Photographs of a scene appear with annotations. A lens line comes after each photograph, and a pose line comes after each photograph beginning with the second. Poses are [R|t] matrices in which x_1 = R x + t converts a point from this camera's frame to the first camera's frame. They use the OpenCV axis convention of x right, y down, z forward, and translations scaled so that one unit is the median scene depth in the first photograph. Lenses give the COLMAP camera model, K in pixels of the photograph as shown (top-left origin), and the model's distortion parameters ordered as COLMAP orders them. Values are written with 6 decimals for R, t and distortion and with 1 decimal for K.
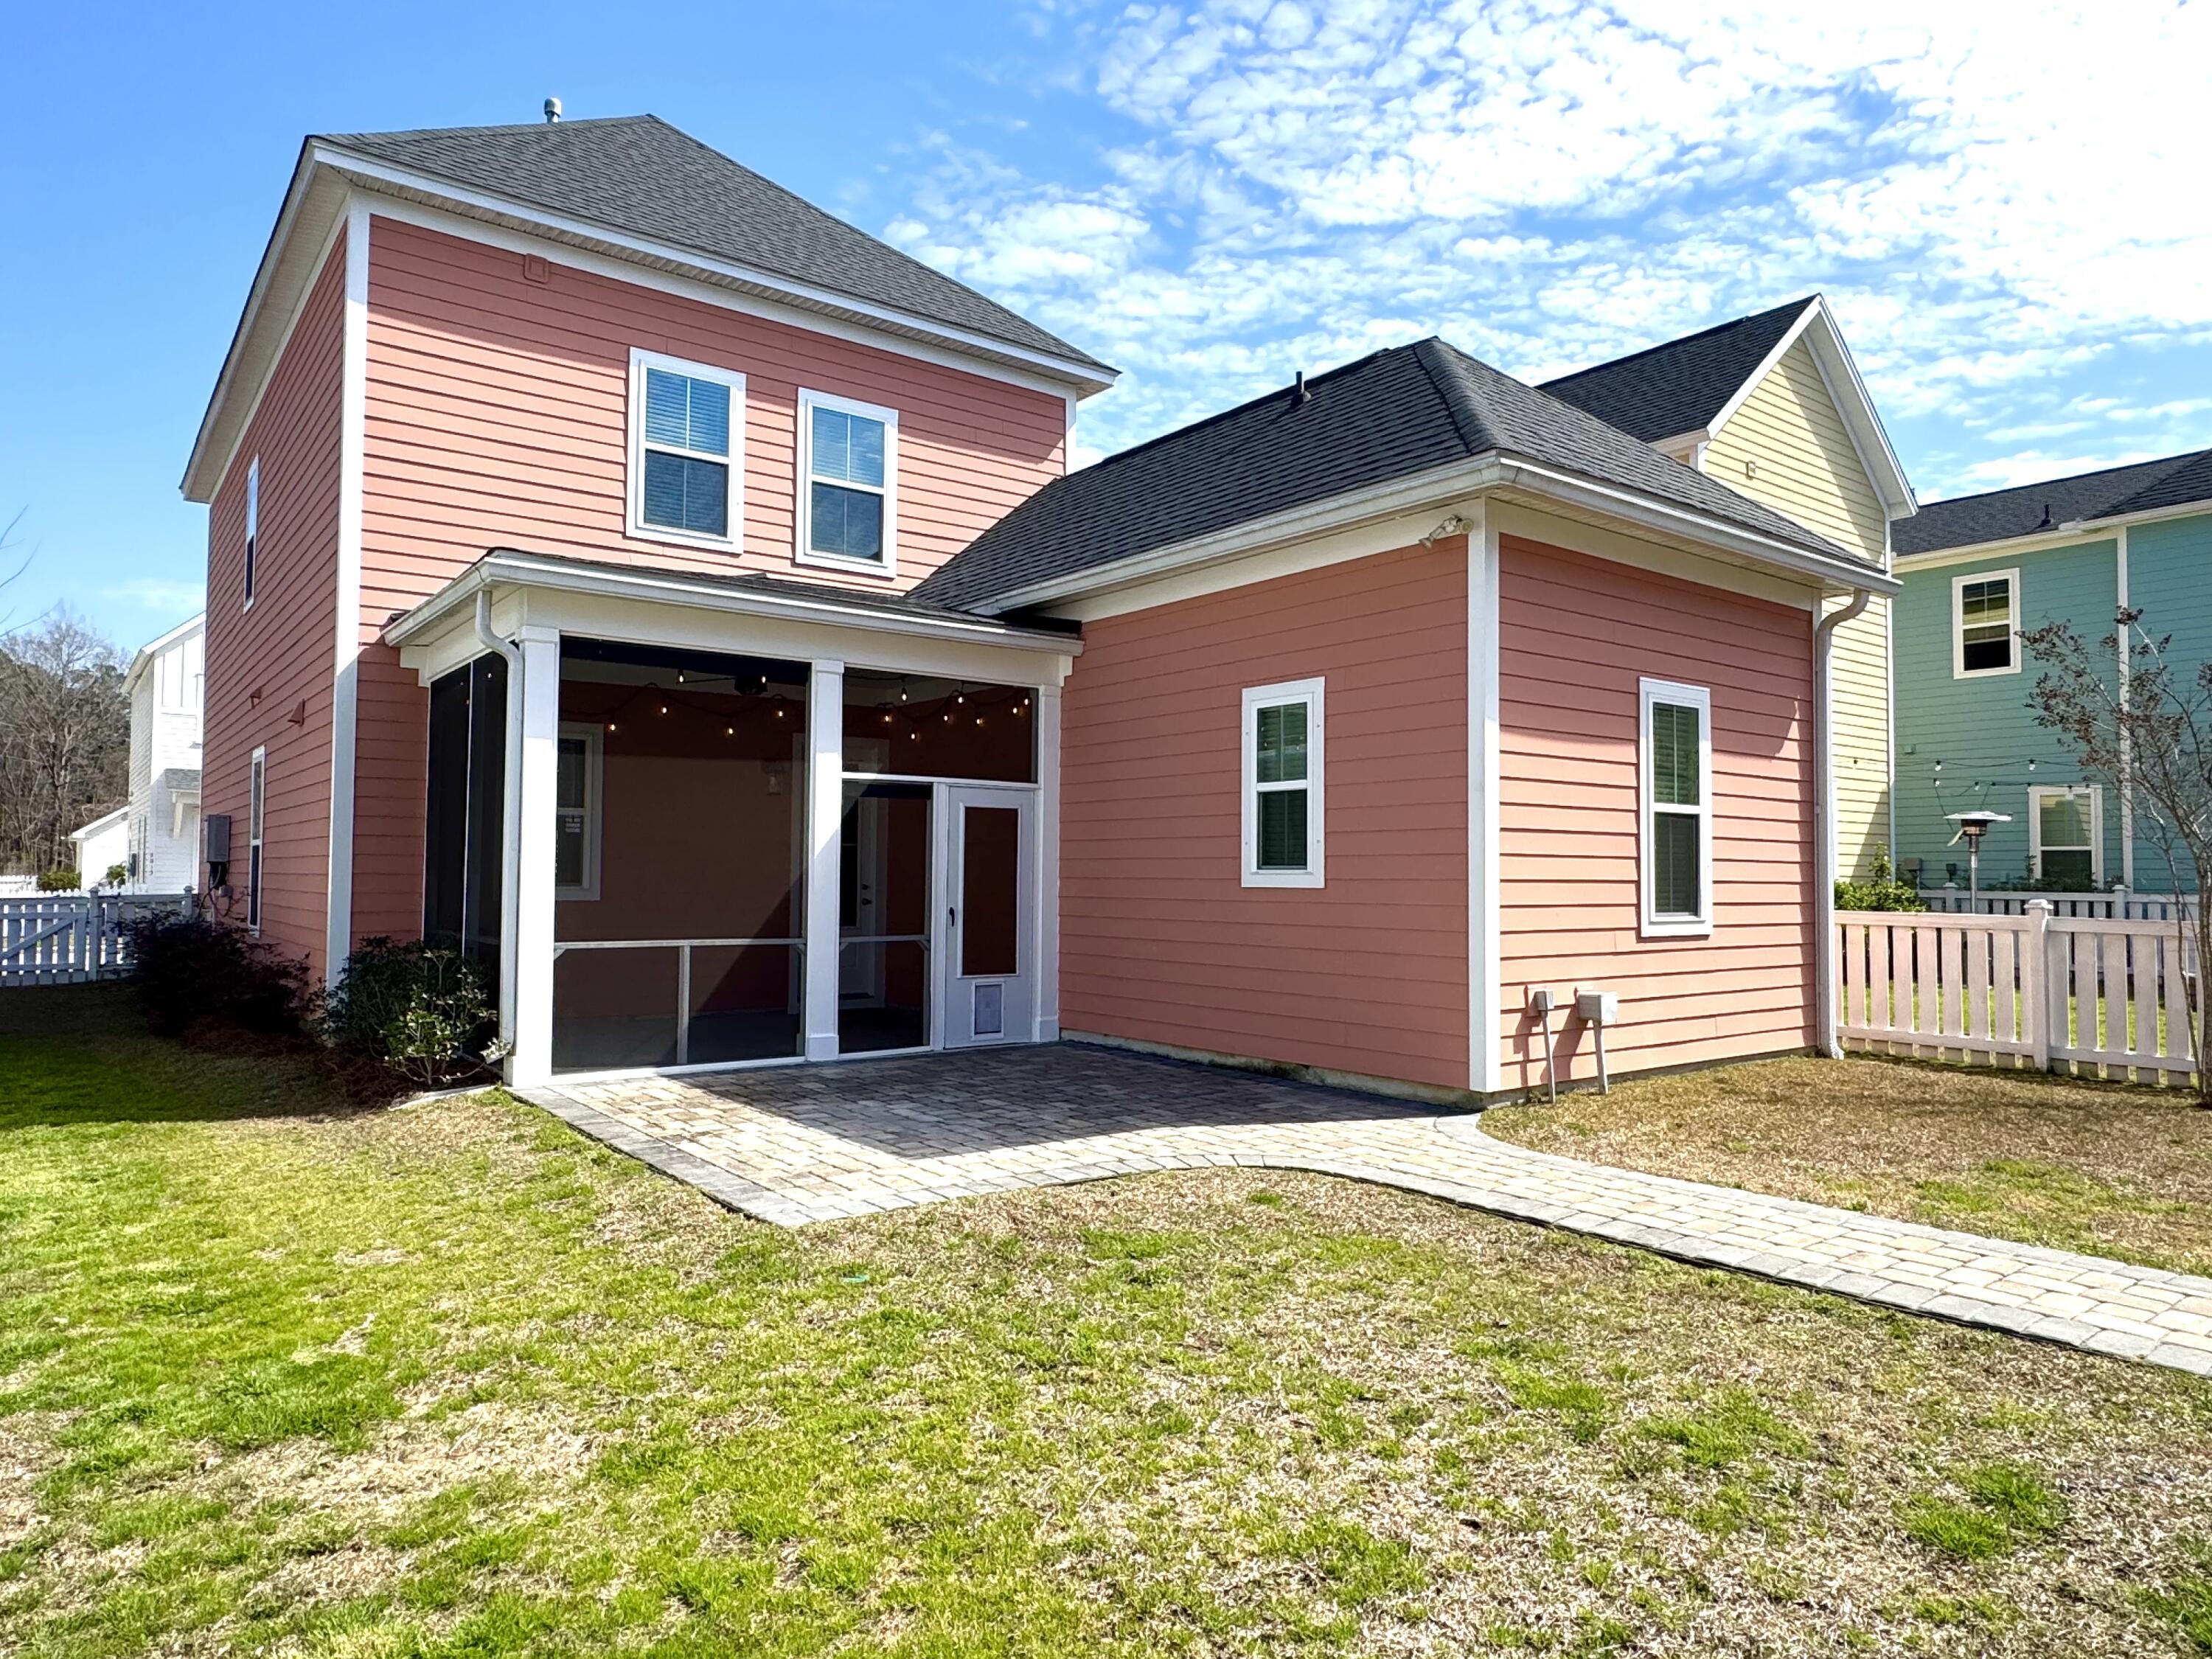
lens RADIAL K [[1377.7, 0, 1104.6], [0, 1377.7, 828.3], [0, 0, 1]] dist [0.004901, 0.000129]
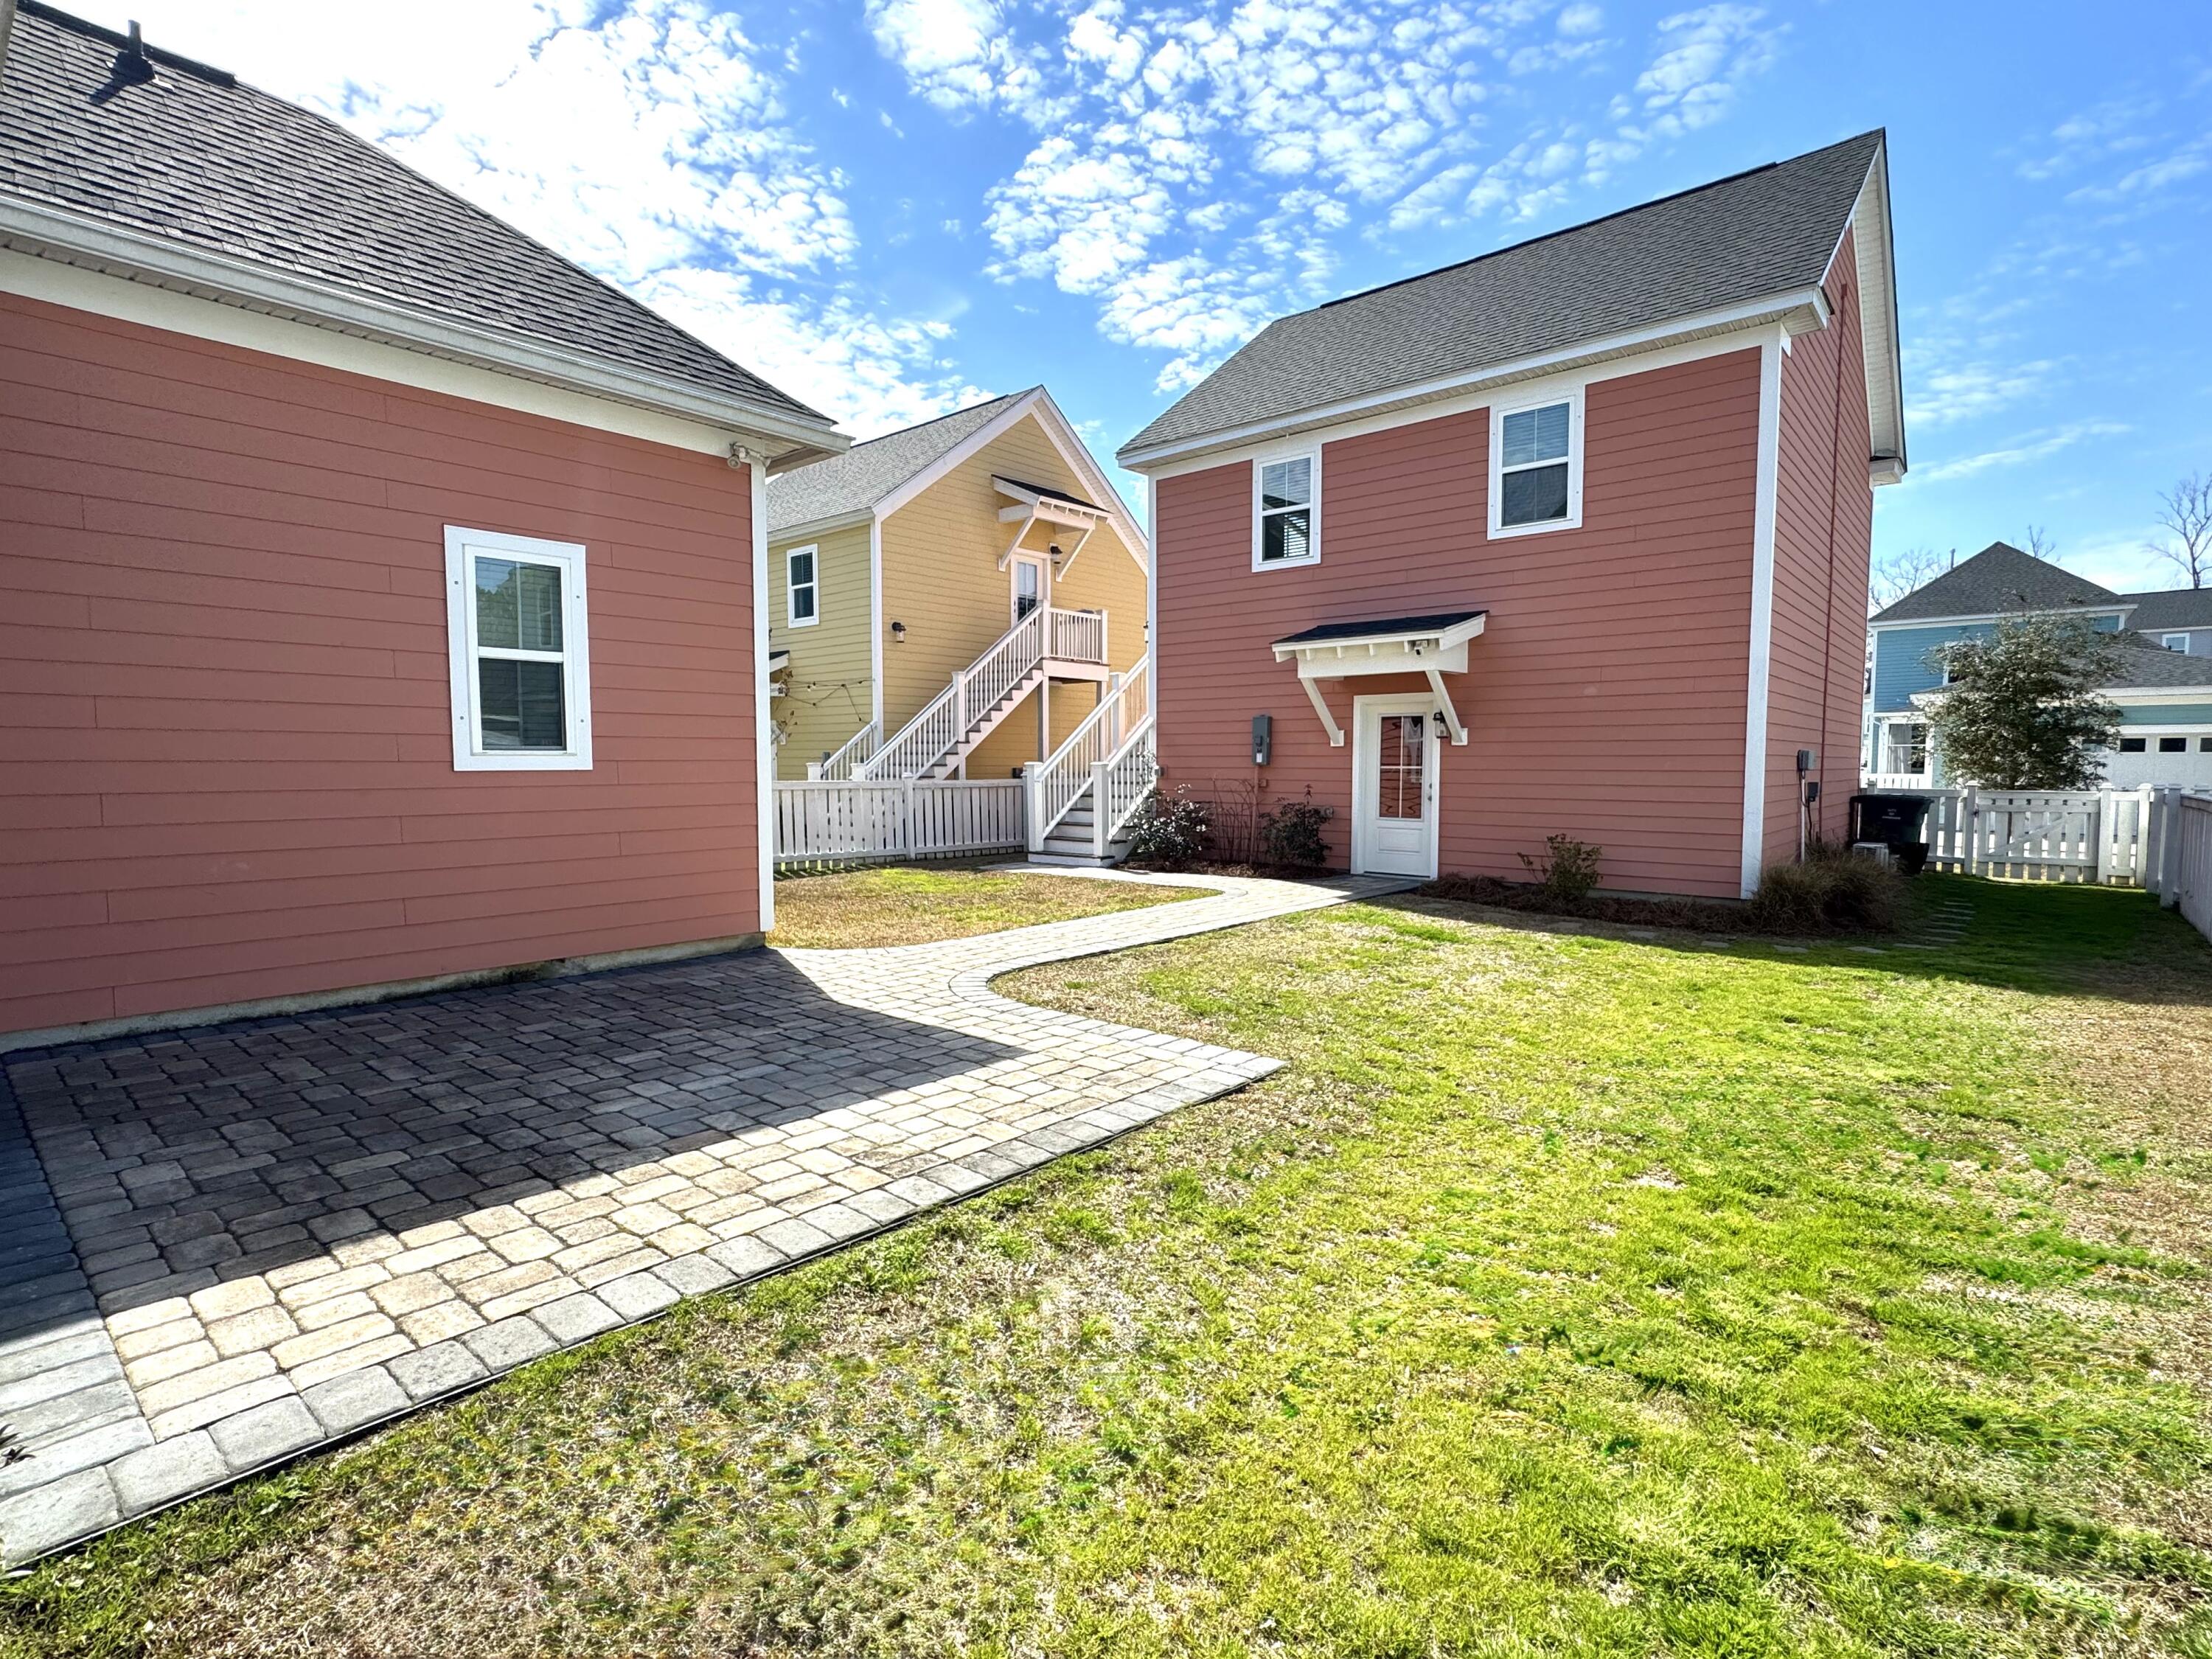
lens RADIAL K [[1075.0, 0, 1105.1], [0, 1075.0, 828.1], [0, 0, 1]] dist [-0.000446, -0.000030]
pose [[-0.197043, -0.068236, 0.978017, -0.624668], [-0.035943, 0.997407, 0.062347, 0.023585], [-0.979736, -0.022867, -0.198985, 0.769460]]
